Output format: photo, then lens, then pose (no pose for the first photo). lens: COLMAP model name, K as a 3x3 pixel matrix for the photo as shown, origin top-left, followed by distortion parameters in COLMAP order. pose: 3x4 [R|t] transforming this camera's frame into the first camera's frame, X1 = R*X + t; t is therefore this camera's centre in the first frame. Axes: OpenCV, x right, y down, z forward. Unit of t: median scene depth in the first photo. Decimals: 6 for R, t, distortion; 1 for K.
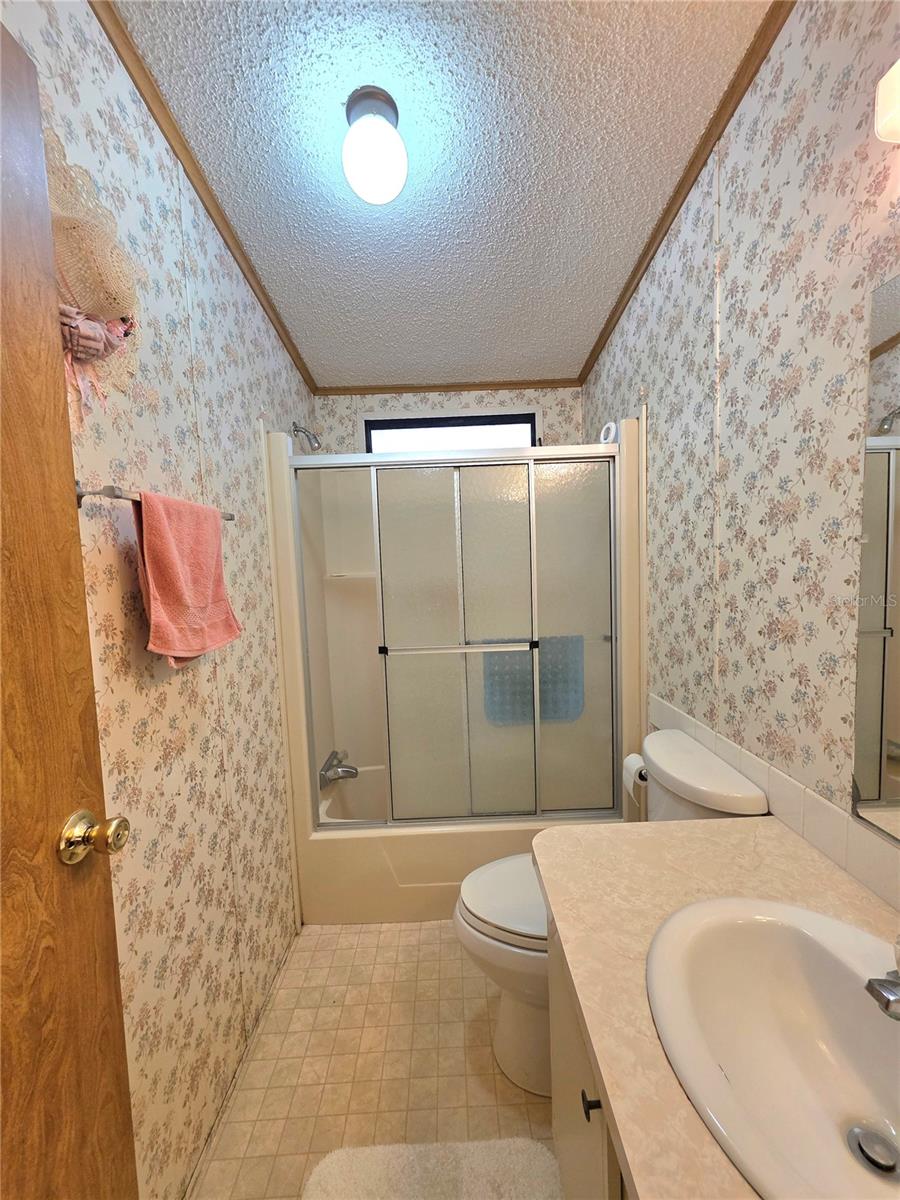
lens RADIAL K [[478.3, 0, 451.3], [0, 478.3, 601.9], [0, 0, 1]] dist [0.002703, 0.000604]
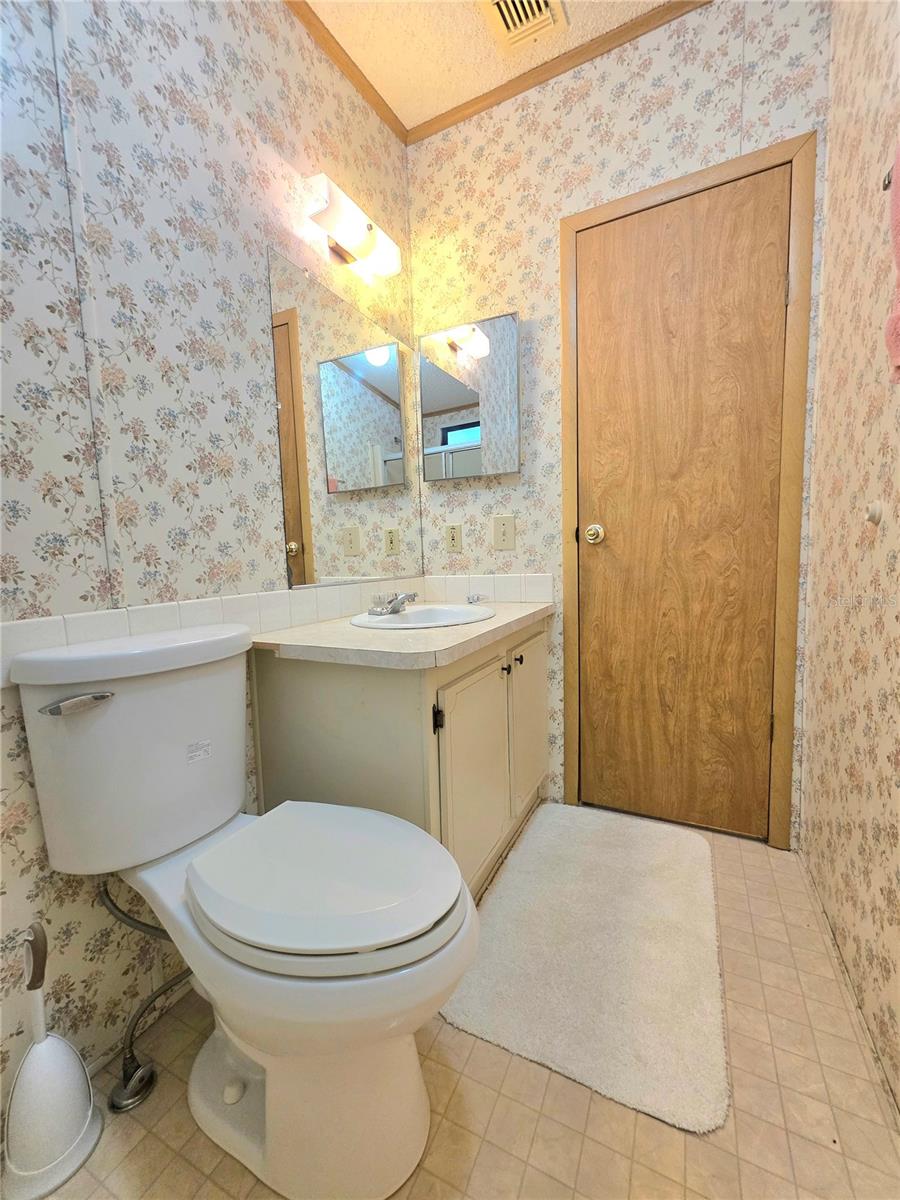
lens RADIAL K [[478.3, 0, 451.9], [0, 478.3, 598.1], [0, 0, 1]] dist [0.002703, 0.000604]
pose [[-0.888991, 0.018468, 0.457552, -0.259241], [0.096185, 0.984427, 0.147147, 0.230235], [-0.447709, 0.174822, -0.876923, 1.635526]]
